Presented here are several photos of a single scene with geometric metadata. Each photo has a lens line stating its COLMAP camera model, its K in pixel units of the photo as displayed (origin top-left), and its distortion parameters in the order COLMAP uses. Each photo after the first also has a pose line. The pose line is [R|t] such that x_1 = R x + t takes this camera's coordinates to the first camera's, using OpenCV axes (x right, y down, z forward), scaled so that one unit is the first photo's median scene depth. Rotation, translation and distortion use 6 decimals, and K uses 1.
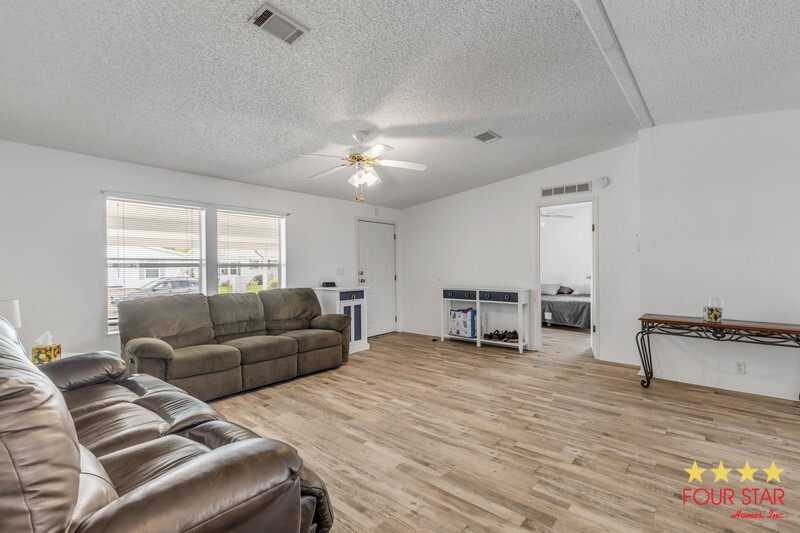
lens RADIAL K [[361.6, 0, 400.1], [0, 361.6, 262.6], [0, 0, 1]] dist [0.009516, -0.000037]
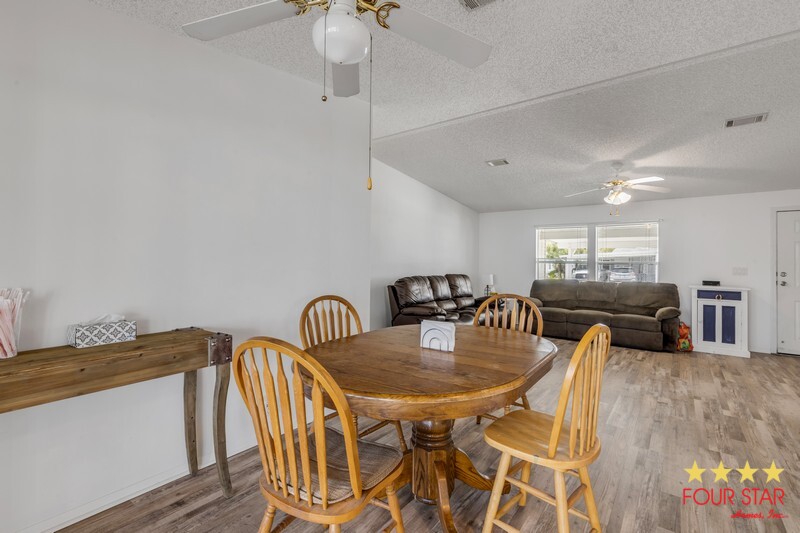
lens RADIAL K [[368.1, 0, 401.6], [0, 368.1, 255.2], [0, 0, 1]] dist [0.009255, 0.000016]
pose [[0.059409, -0.012026, -0.998161, 1.264436], [-0.004284, 0.999915, -0.012303, -0.001457], [0.998225, 0.005007, 0.059352, 0.135746]]
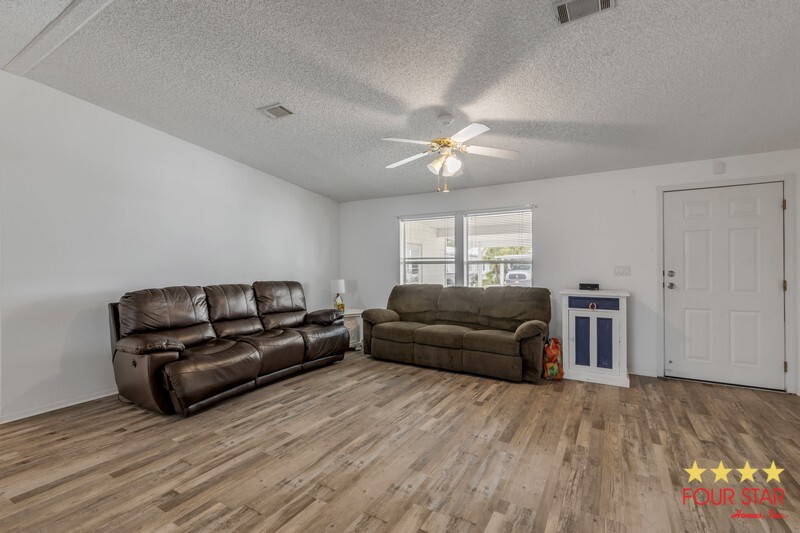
lens RADIAL K [[361.6, 0, 400.1], [0, 361.6, 262.6], [0, 0, 1]] dist [0.009516, -0.000037]
pose [[0.173181, -0.002486, -0.984887, 0.802921], [0.011238, 0.999937, -0.000548, 0.008152], [0.984826, -0.010974, 0.173198, 0.765937]]
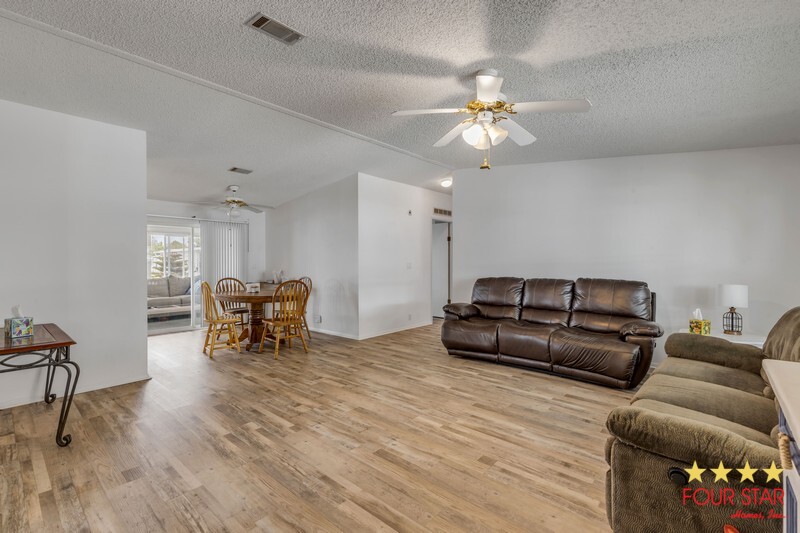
lens RADIAL K [[361.6, 0, 400.1], [0, 361.6, 262.6], [0, 0, 1]] dist [0.009516, -0.000037]
pose [[-0.999788, 0.008363, 0.018801, 0.050471], [0.008118, 0.999882, -0.013074, 0.024562], [-0.018908, -0.012919, -0.999738, 1.794202]]
